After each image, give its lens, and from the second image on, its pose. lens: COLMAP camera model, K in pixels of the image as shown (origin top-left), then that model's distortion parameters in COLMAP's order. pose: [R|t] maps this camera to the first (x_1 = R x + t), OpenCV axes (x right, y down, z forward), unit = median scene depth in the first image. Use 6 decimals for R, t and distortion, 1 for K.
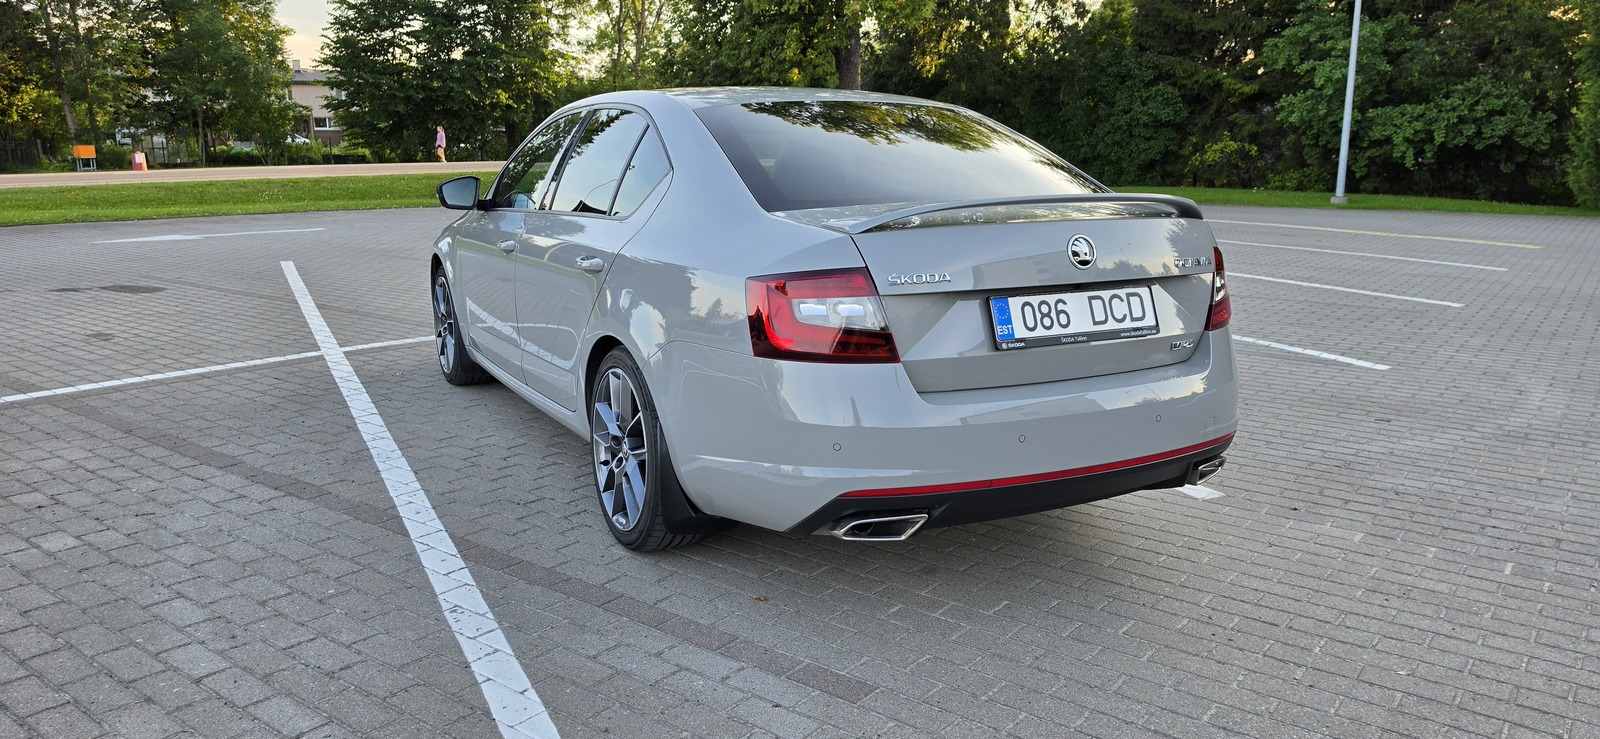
lens RADIAL K [[1105.2, 0, 808.6], [0, 1105.2, 372.8], [0, 0, 1]] dist [0.077237, -0.098885]
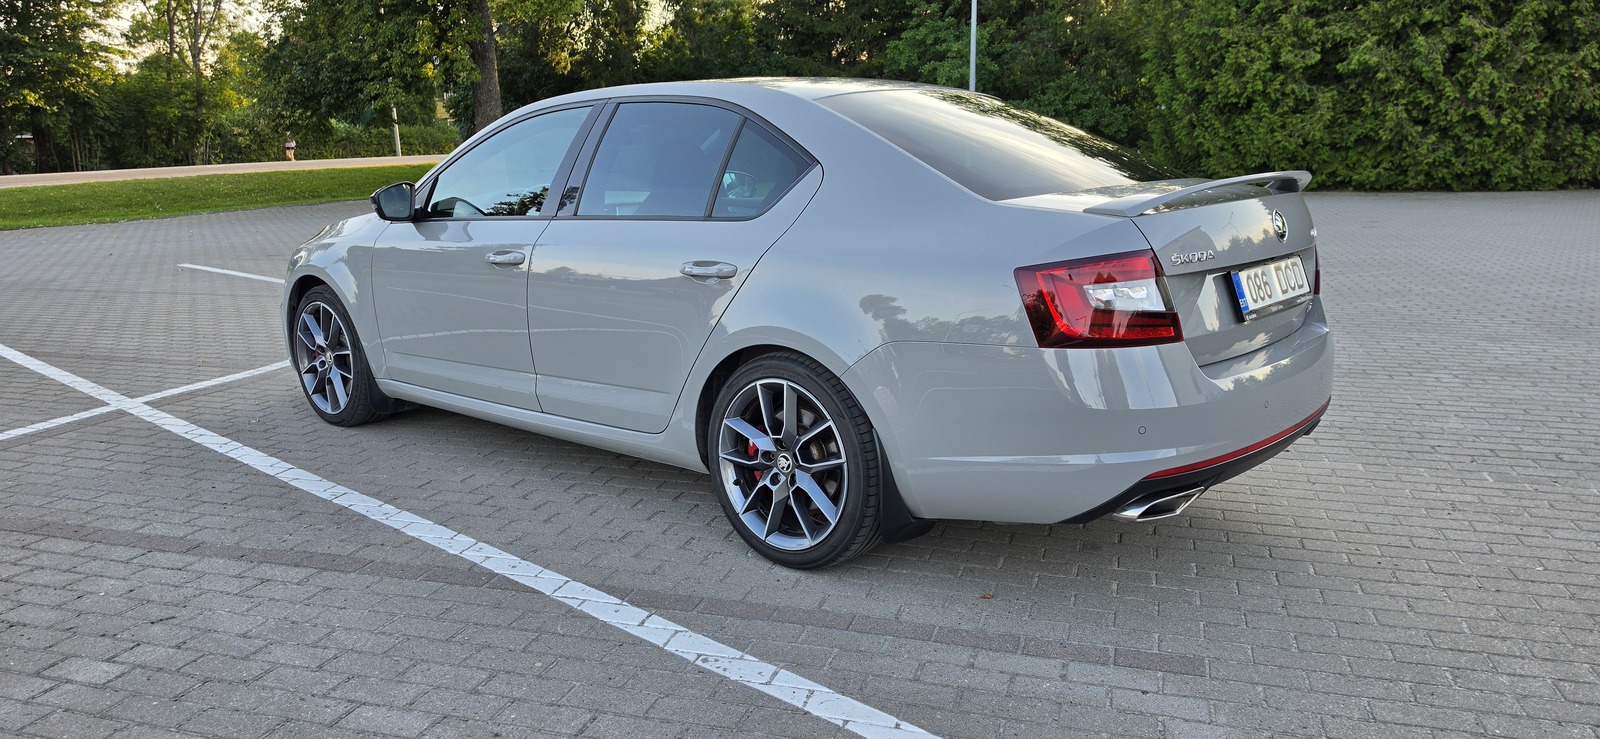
lens RADIAL K [[1105.2, 0, 797.7], [0, 1105.2, 374.3], [0, 0, 1]] dist [0.077237, -0.098885]
pose [[0.938394, -0.090834, 0.333416, -0.303803], [0.089996, 0.995780, 0.017993, -0.014849], [-0.333644, 0.013122, 0.942608, 0.075019]]
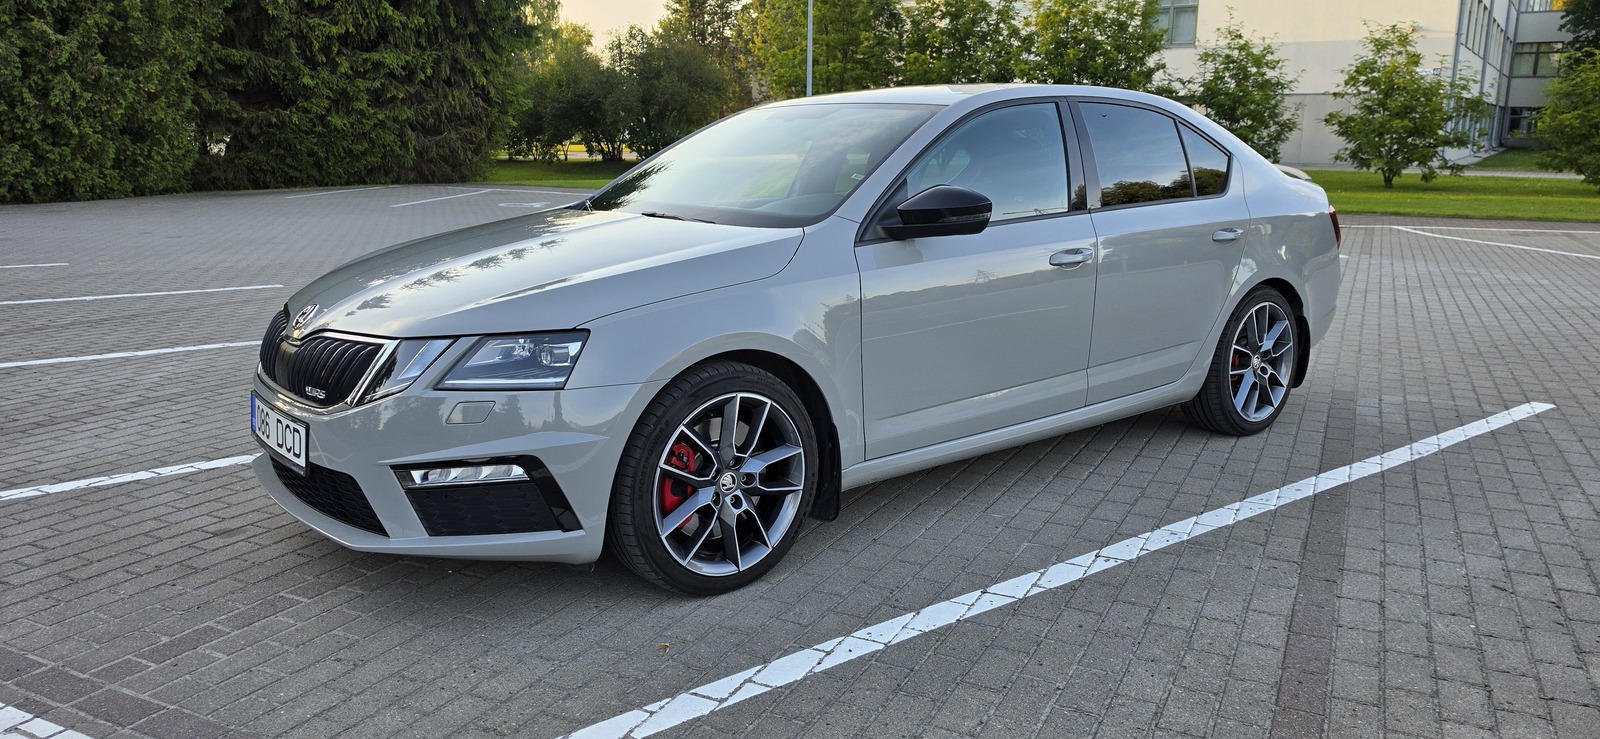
lens RADIAL K [[1105.2, 0, 795.7], [0, 1105.2, 367.0], [0, 0, 1]] dist [0.077237, -0.098885]
pose [[-0.183489, -0.200700, 0.962316, -0.914662], [0.192503, 0.952646, 0.235389, -0.236336], [-0.963989, 0.228440, -0.136165, 1.147371]]
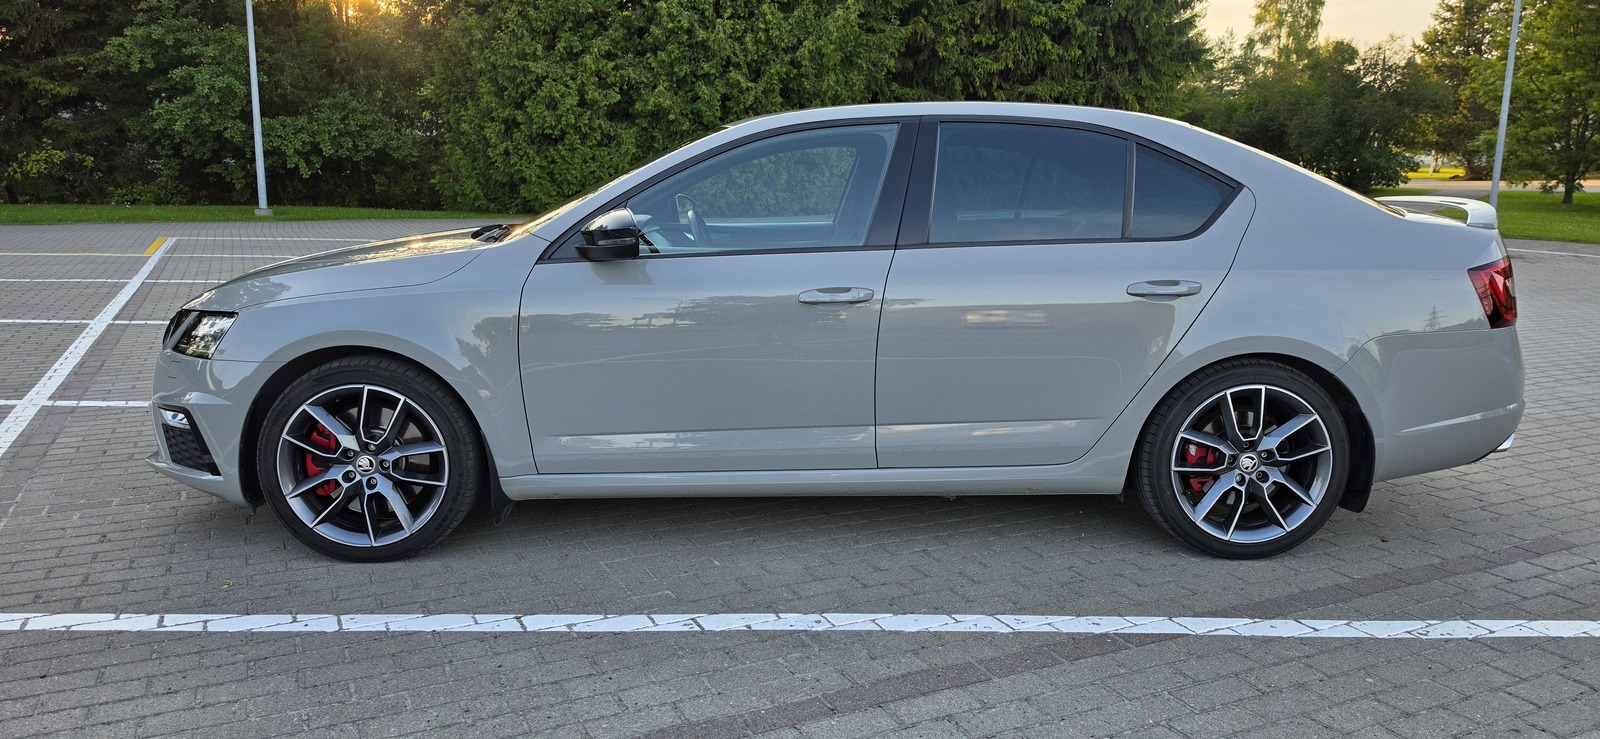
lens RADIAL K [[1105.2, 0, 810.0], [0, 1105.2, 374.0], [0, 0, 1]] dist [0.077237, -0.098885]
pose [[0.445523, -0.166545, 0.879643, -0.812425], [0.172902, 0.980053, 0.097984, -0.119739], [-0.878416, 0.108438, 0.465432, 0.576543]]
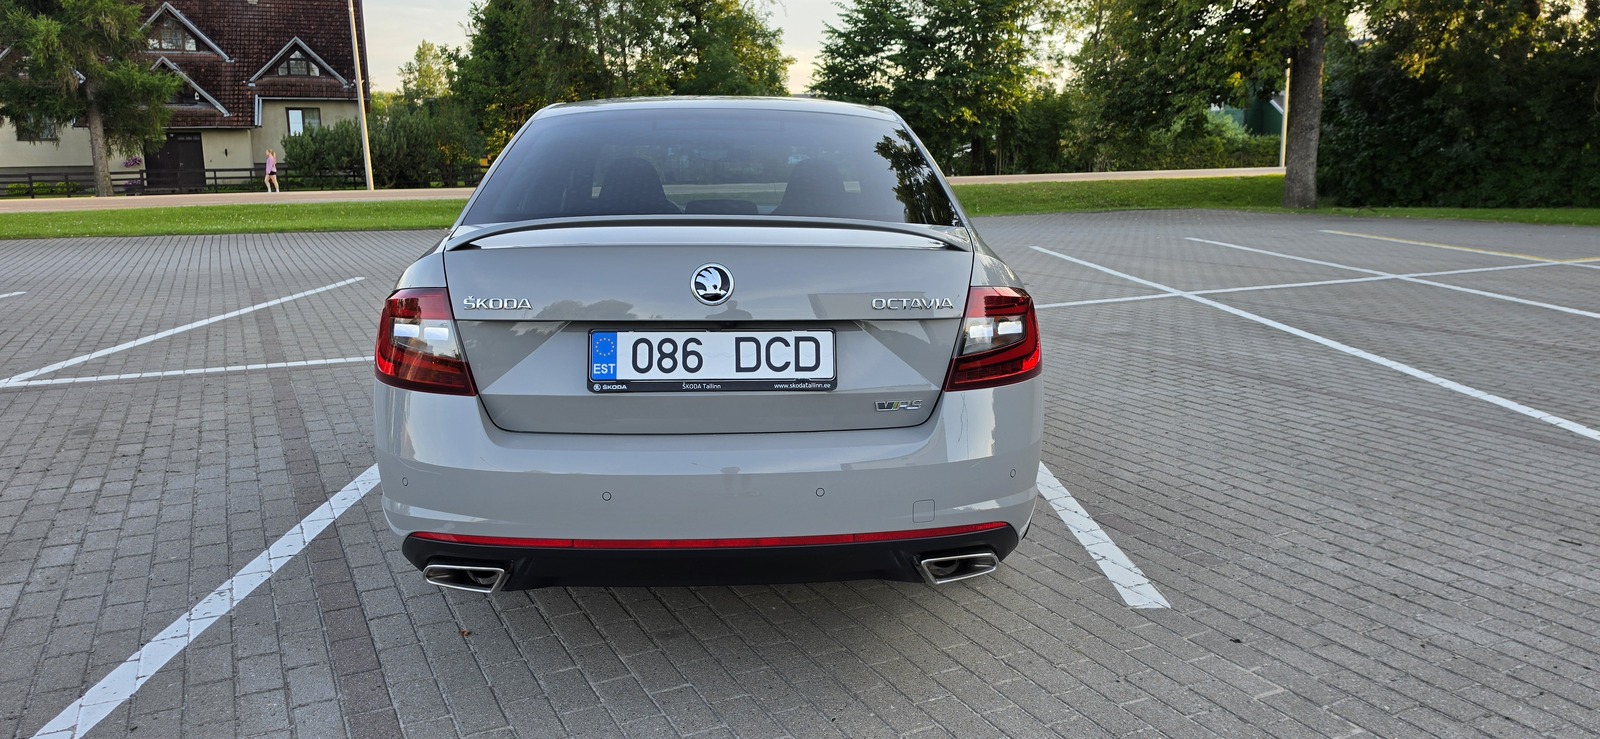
lens RADIAL K [[1105.2, 0, 802.8], [0, 1105.2, 364.2], [0, 0, 1]] dist [0.077237, -0.098885]
pose [[0.904674, 0.074503, -0.419540, 0.357394], [-0.082962, 0.996551, -0.001925, -0.028127], [0.417949, 0.036547, 0.907735, 0.144805]]
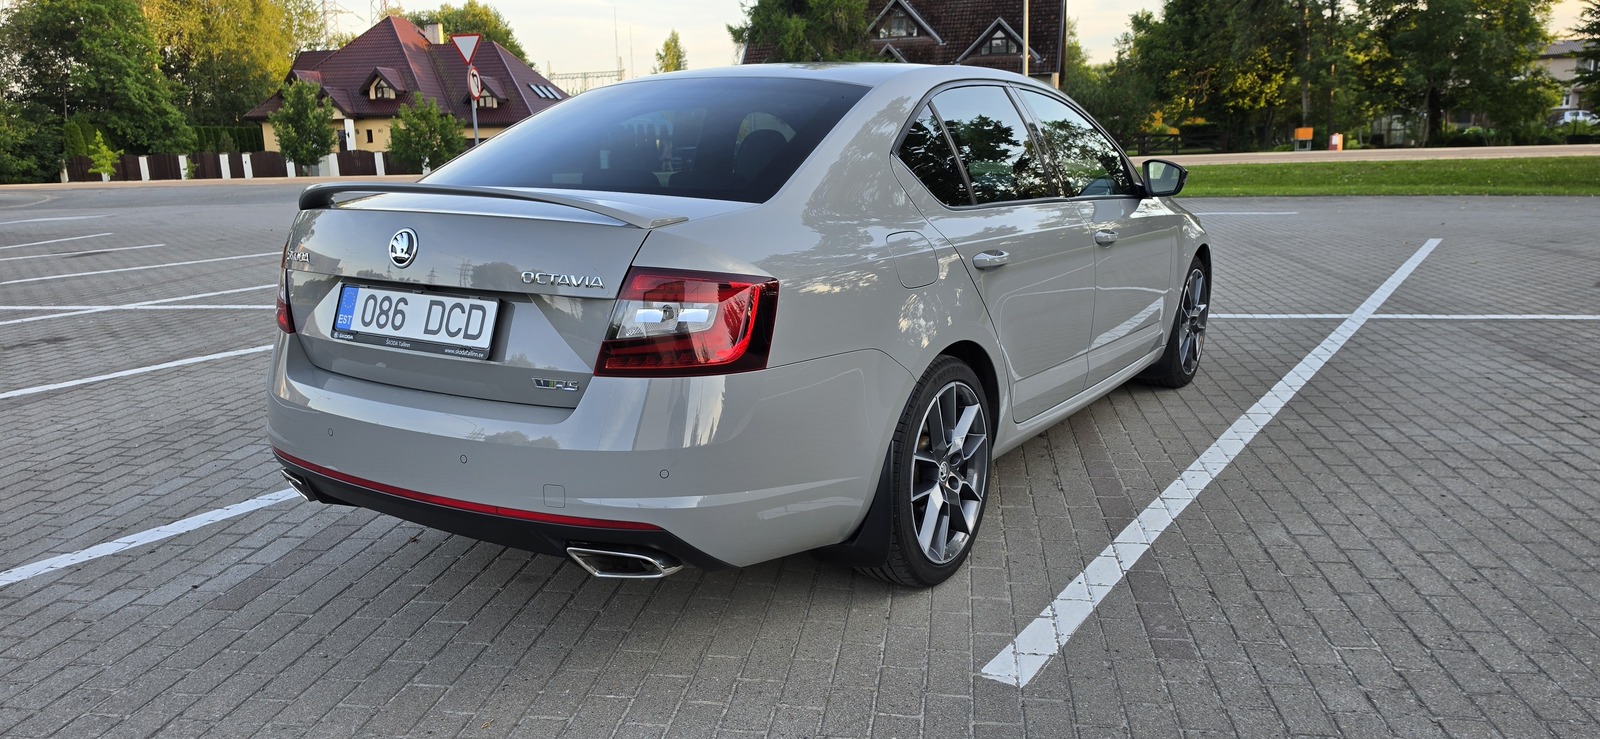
lens RADIAL K [[1105.2, 0, 796.5], [0, 1105.2, 370.7], [0, 0, 1]] dist [0.077237, -0.098885]
pose [[0.490030, 0.172260, -0.854516, 0.636209], [-0.159839, 0.981416, 0.106180, -0.084745], [0.856926, 0.084554, 0.508457, 0.442808]]
